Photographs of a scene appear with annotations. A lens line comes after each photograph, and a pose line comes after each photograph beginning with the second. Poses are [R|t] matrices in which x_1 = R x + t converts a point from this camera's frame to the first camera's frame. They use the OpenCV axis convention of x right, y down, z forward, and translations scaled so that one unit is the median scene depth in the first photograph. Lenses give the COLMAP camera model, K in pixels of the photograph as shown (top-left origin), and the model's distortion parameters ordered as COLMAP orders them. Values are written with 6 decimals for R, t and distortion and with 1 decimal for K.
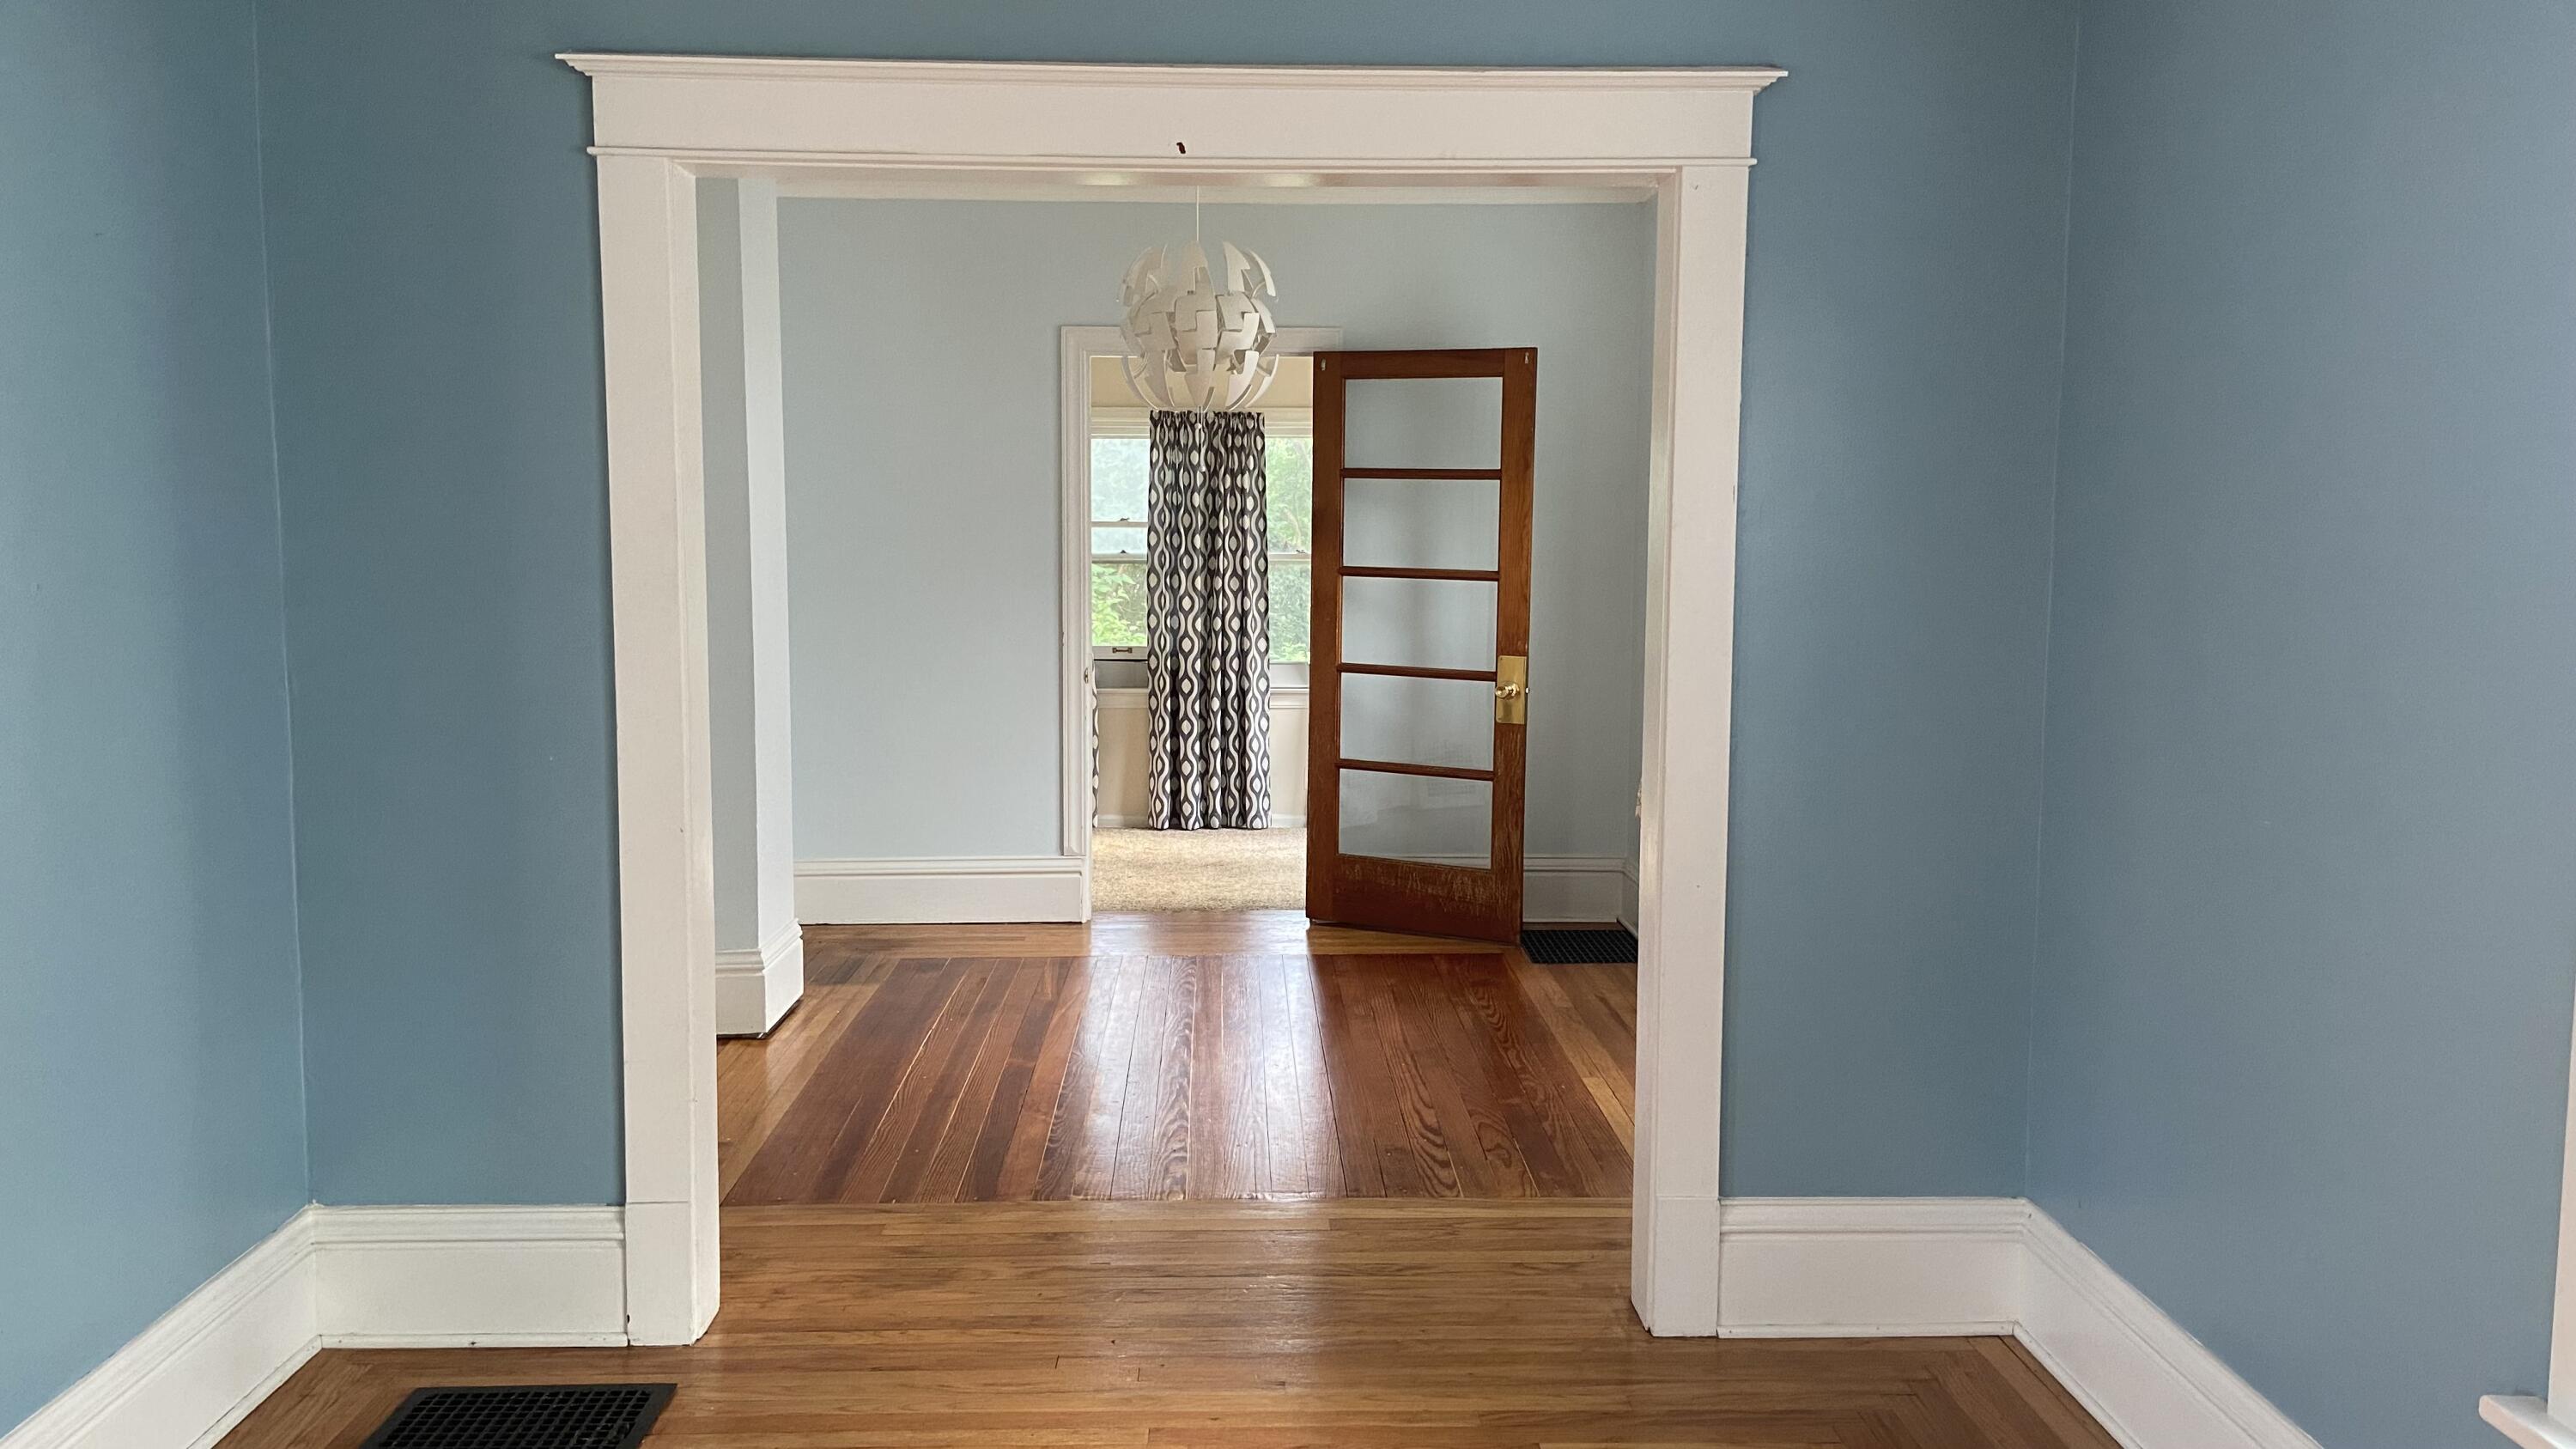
lens RADIAL K [[1974.3, 0, 1290.8], [0, 1974.3, 720.7], [0, 0, 1]] dist [-0.013919, -0.003148]
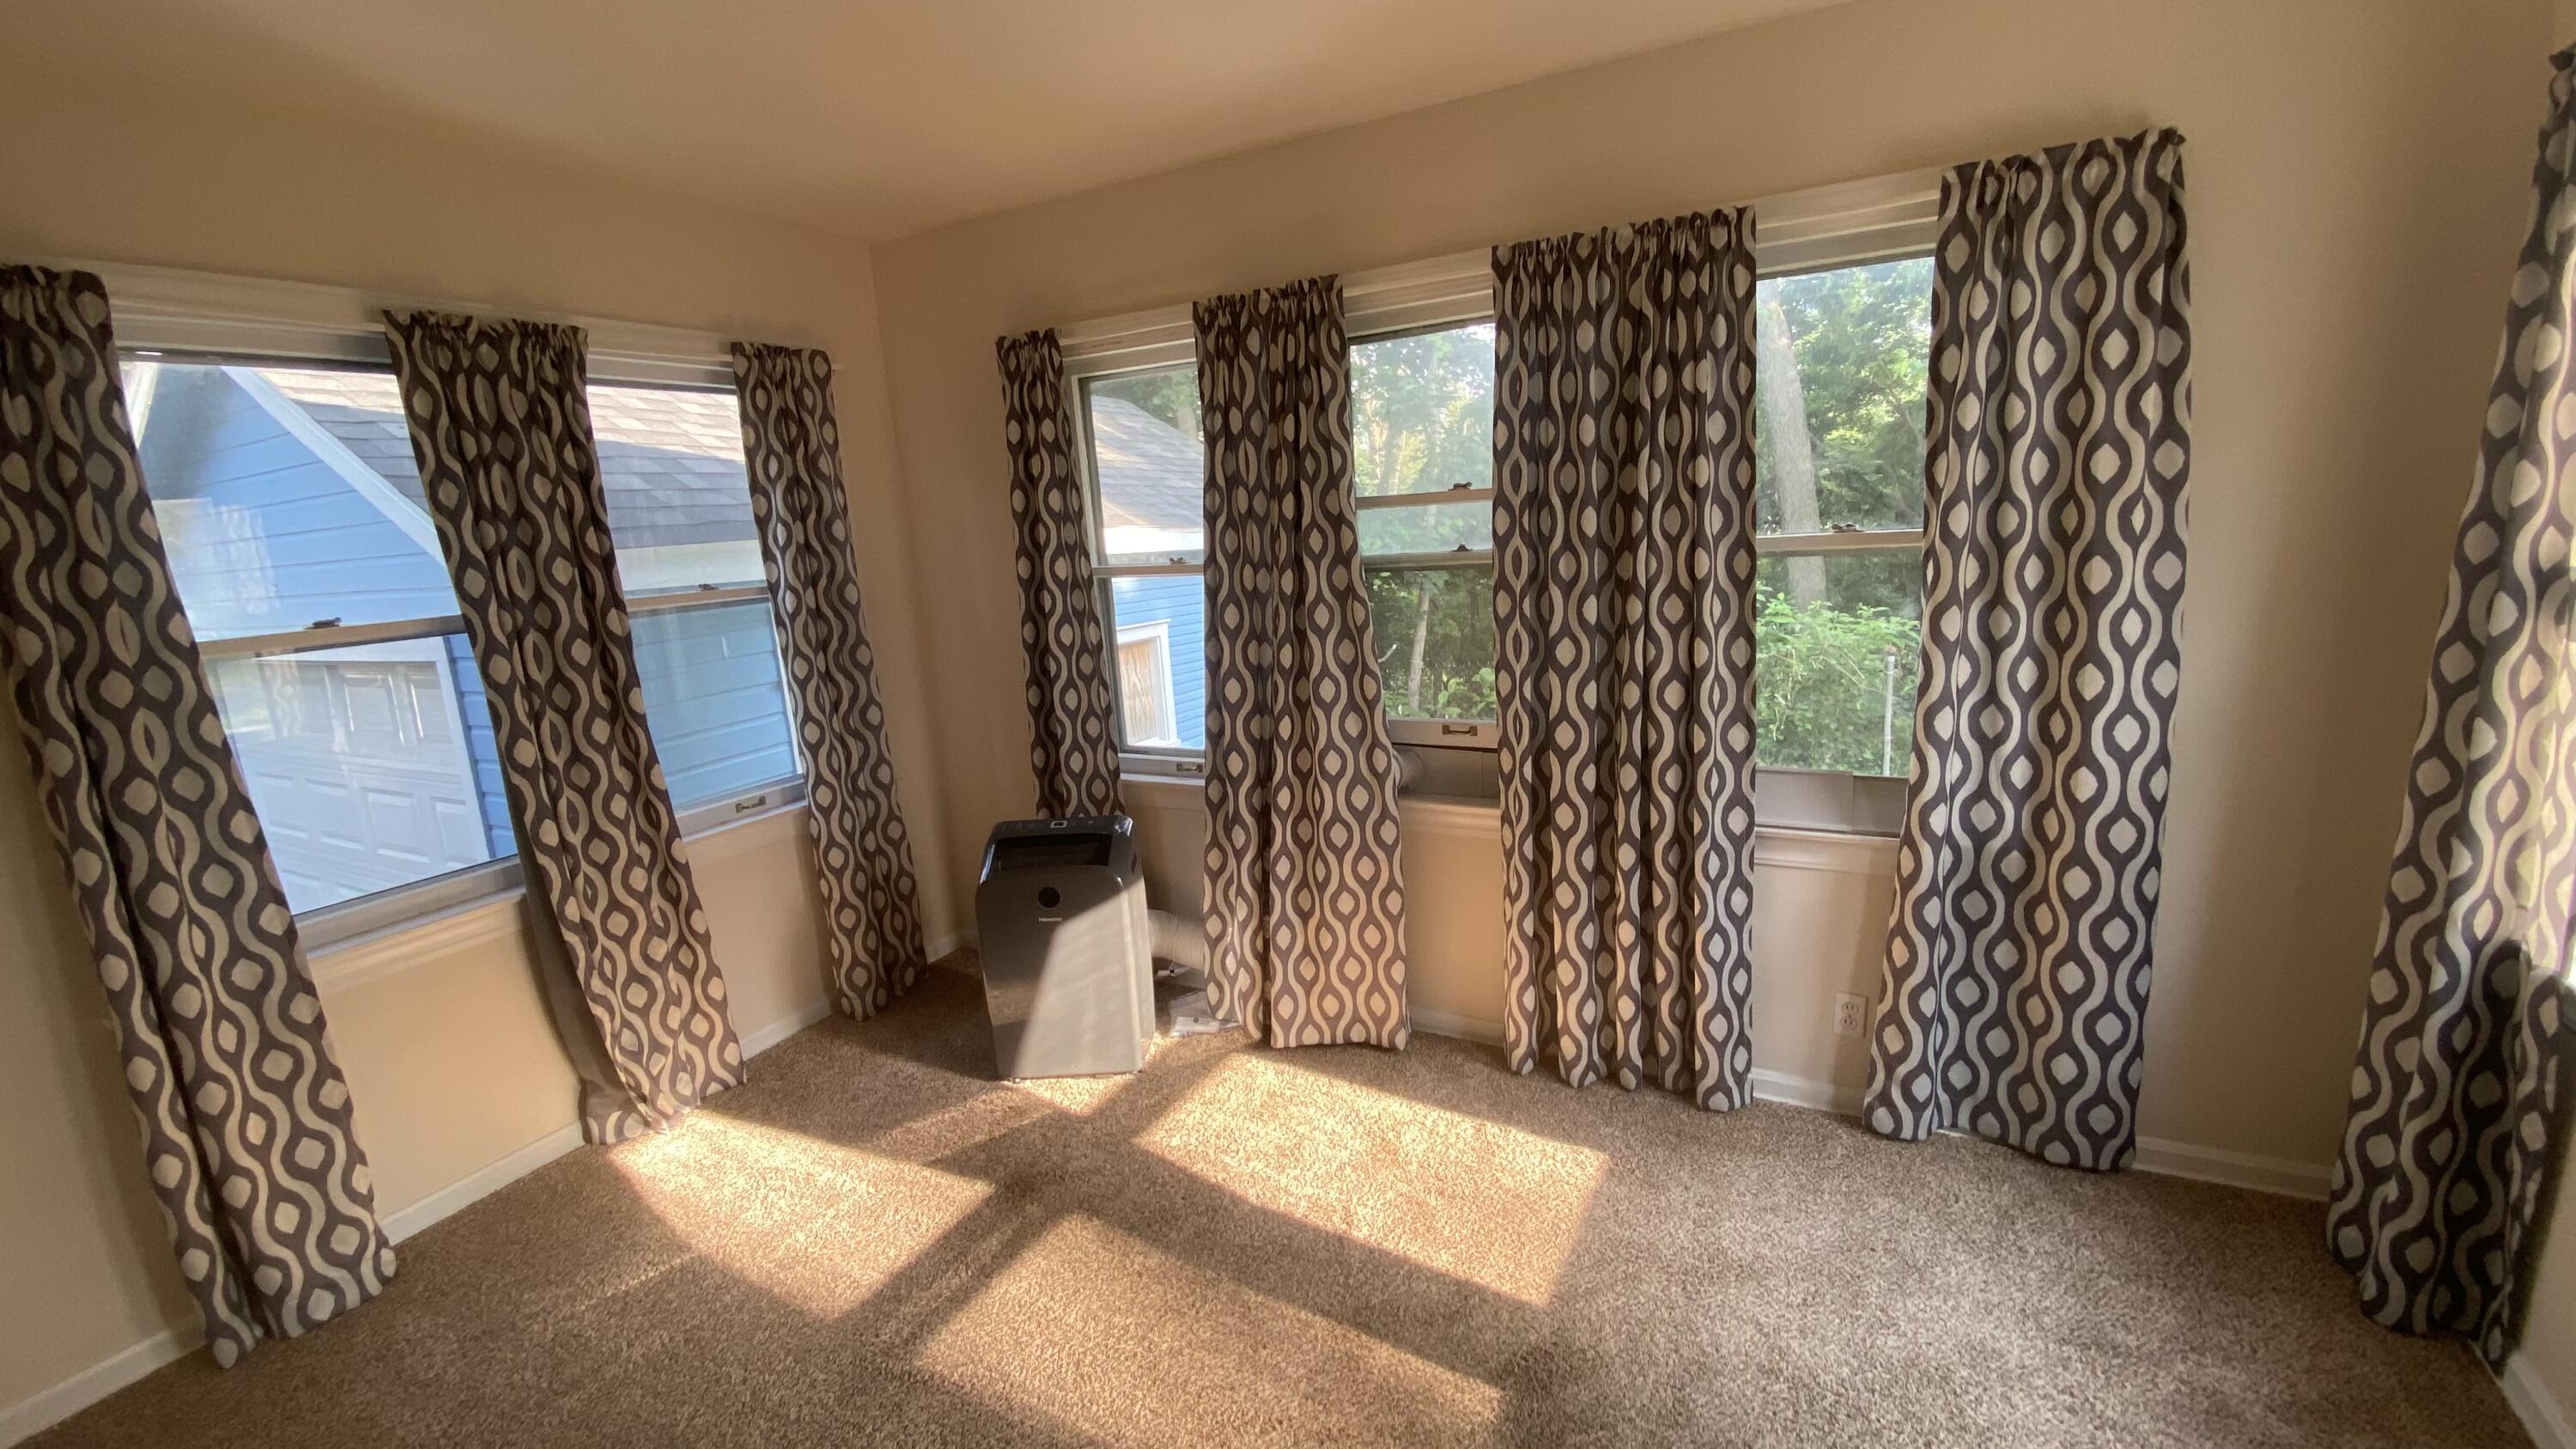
lens RADIAL K [[1053.4, 0, 1267.5], [0, 1053.4, 723.2], [0, 0, 1]] dist [0.001751, -0.004735]
pose [[0.839013, 0.049346, -0.541869, 0.026803], [0.016386, 0.993136, 0.115814, -0.072929], [0.543865, -0.106049, 0.832445, 0.740581]]
